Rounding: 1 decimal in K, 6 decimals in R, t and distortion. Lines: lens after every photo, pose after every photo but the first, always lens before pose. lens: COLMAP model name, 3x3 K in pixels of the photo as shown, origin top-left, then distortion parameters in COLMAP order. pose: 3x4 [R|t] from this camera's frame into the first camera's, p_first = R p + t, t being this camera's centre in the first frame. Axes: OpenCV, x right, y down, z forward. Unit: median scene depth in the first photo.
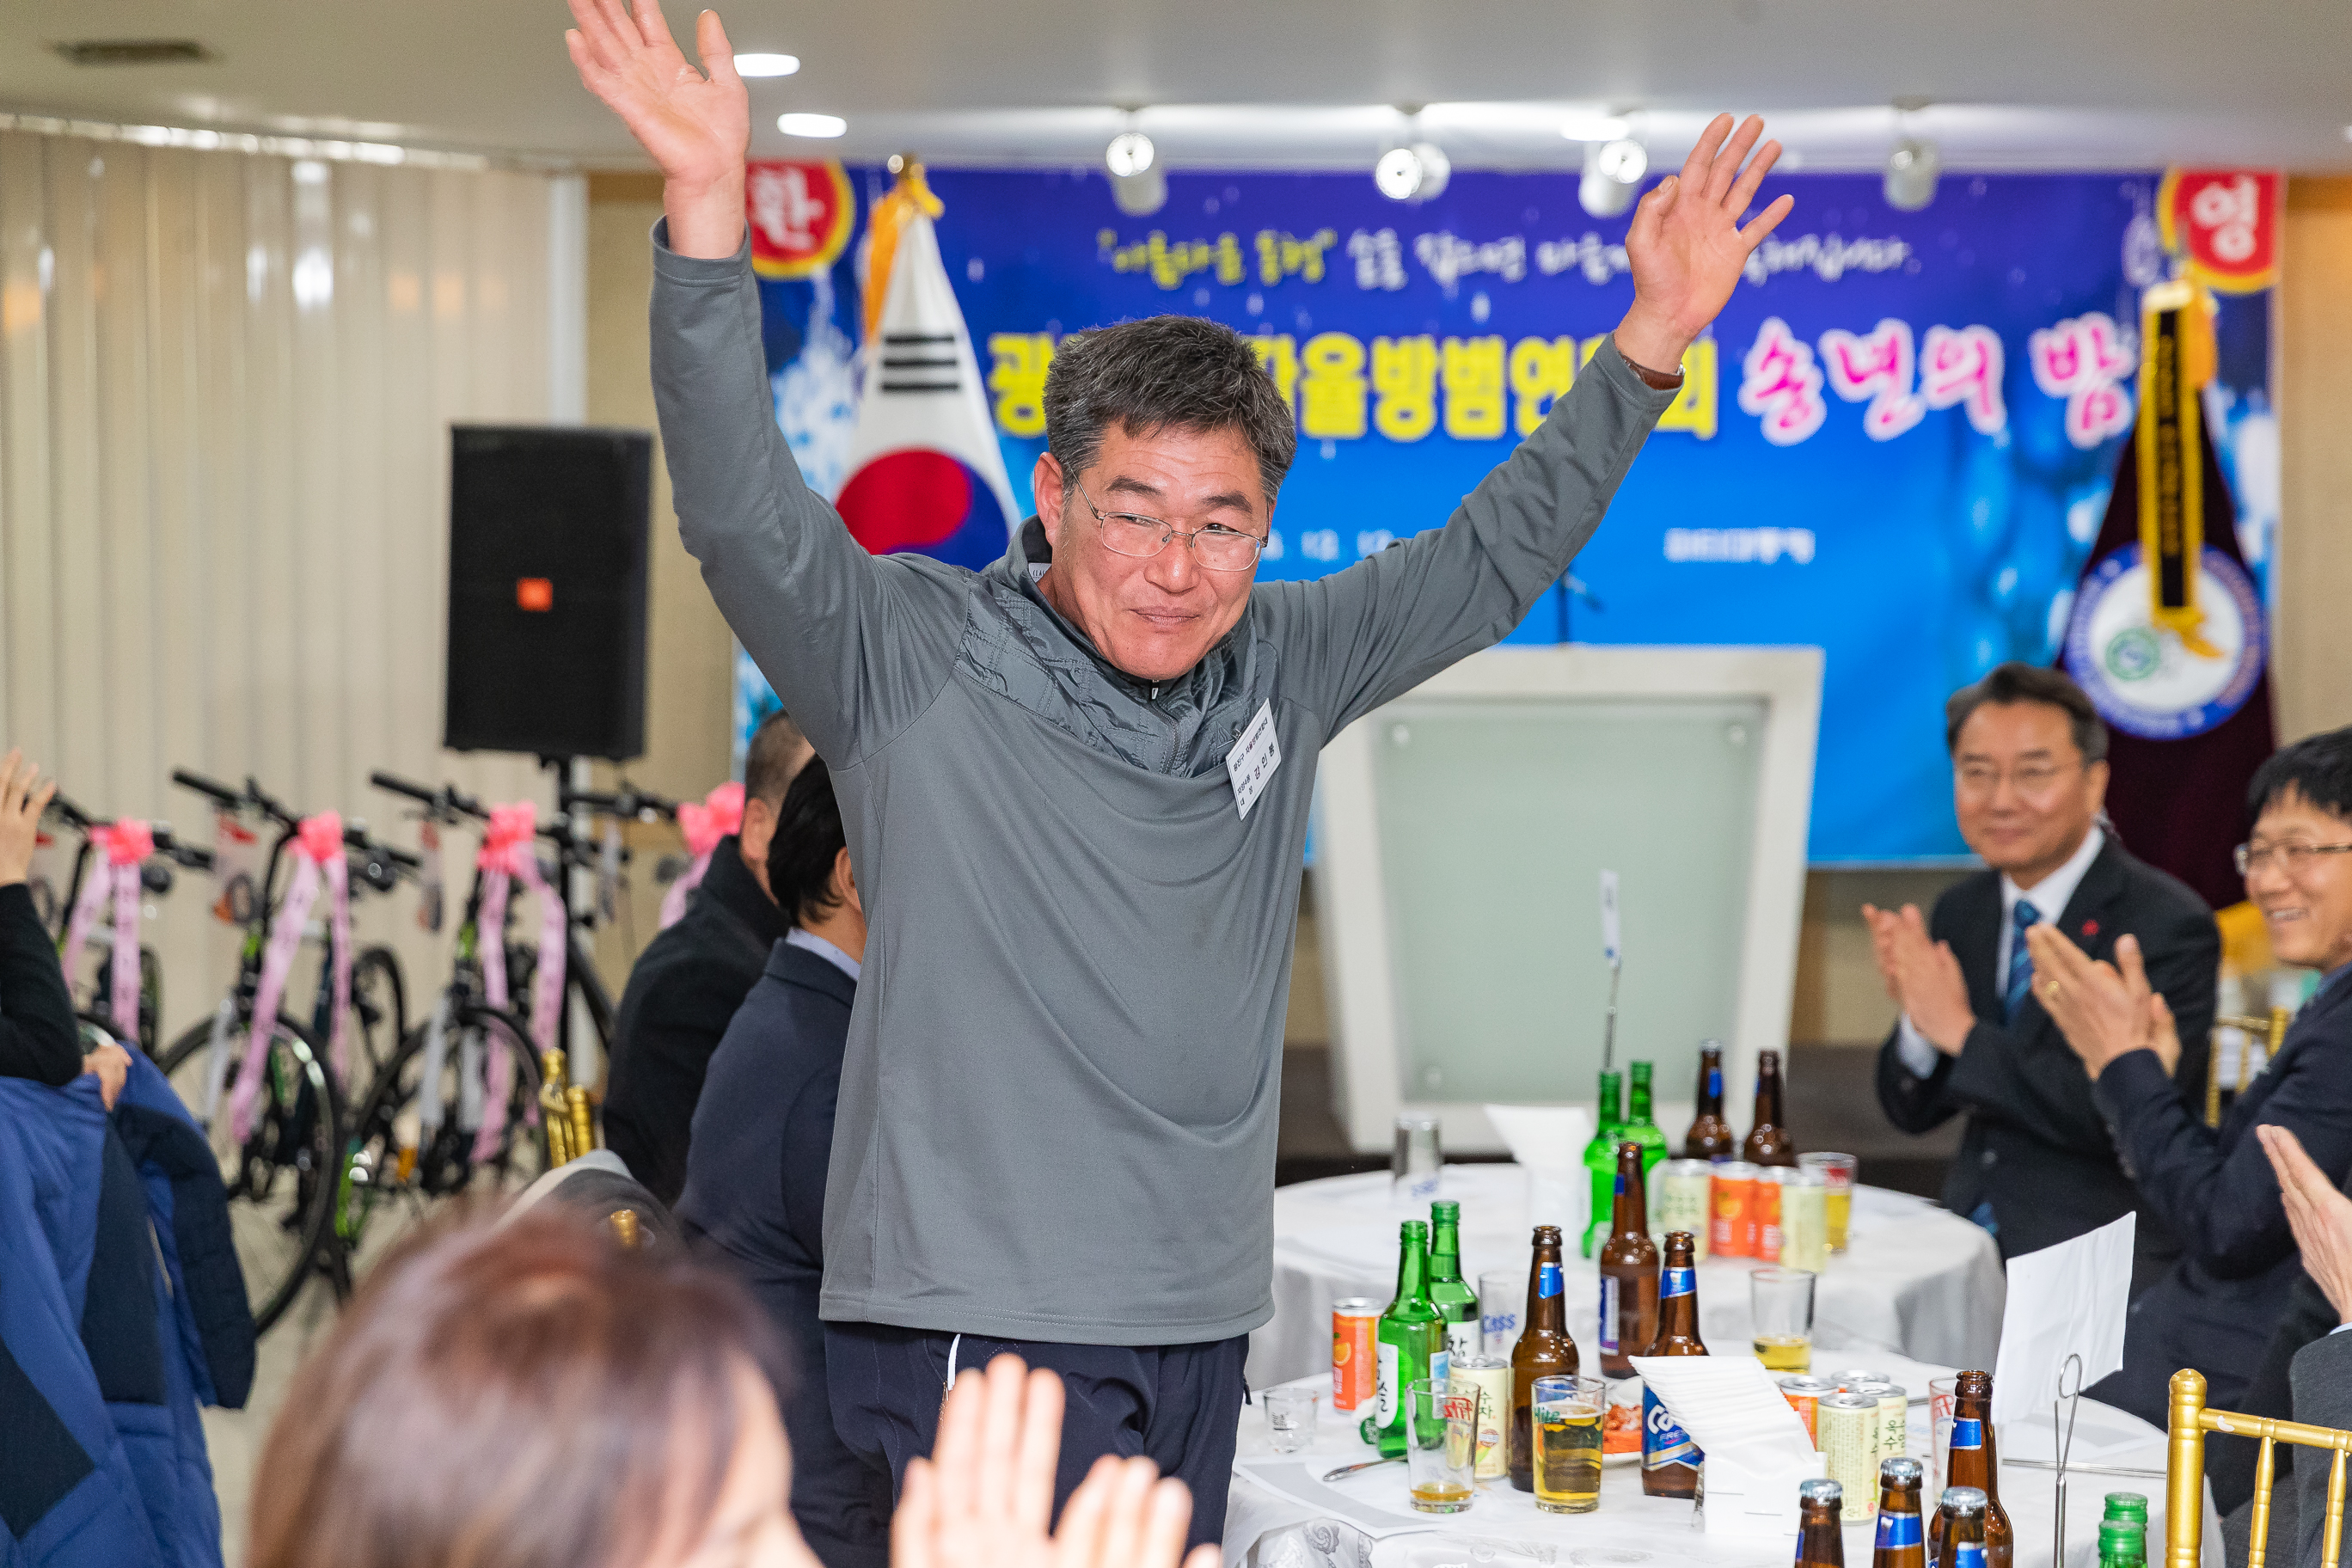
lens RADIAL K [[4446.9, 0, 1132.4], [0, 4446.9, 777.1], [0, 0, 1]] dist [-0.023986, 0.000000]
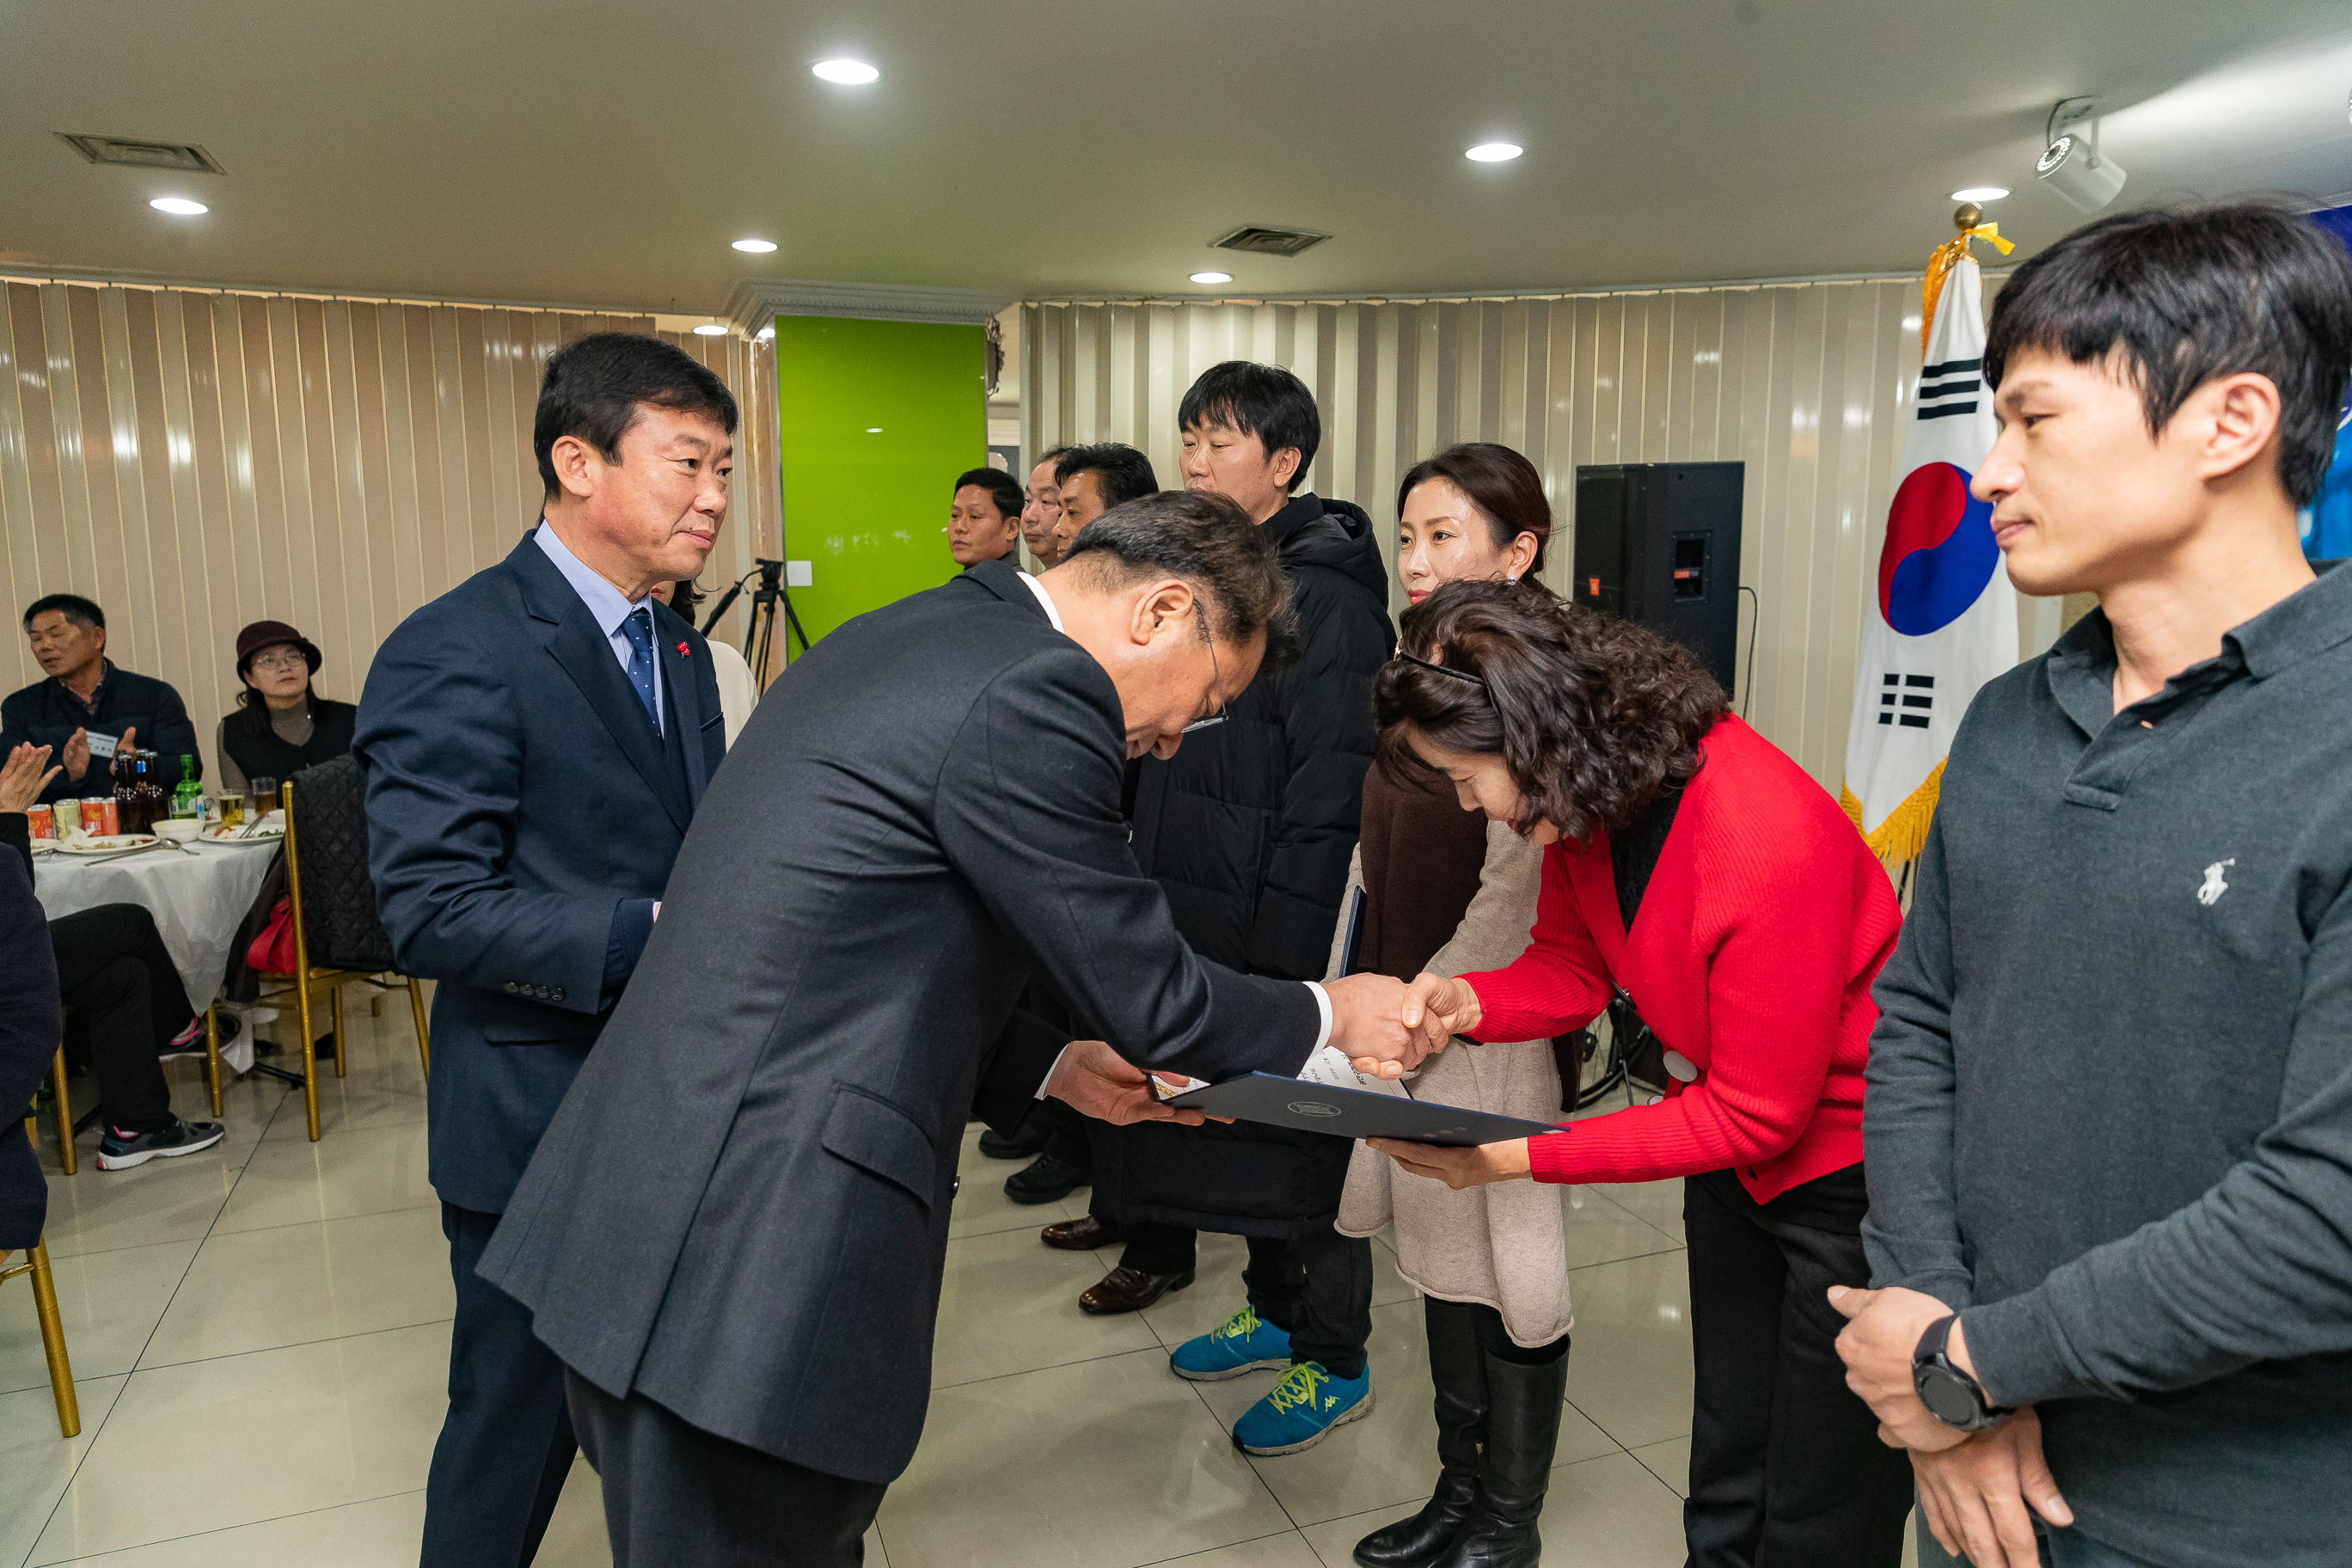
lens RADIAL K [[1554.8, 0, 1174.8], [0, 1554.8, 788.2], [0, 0, 1]] dist [0.008909, 0.000897]
pose [[0.351100, 0.133517, -0.926770, 0.234409], [-0.051437, 0.991037, 0.123289, -0.026450], [0.934924, 0.004383, 0.354820, 0.584859]]
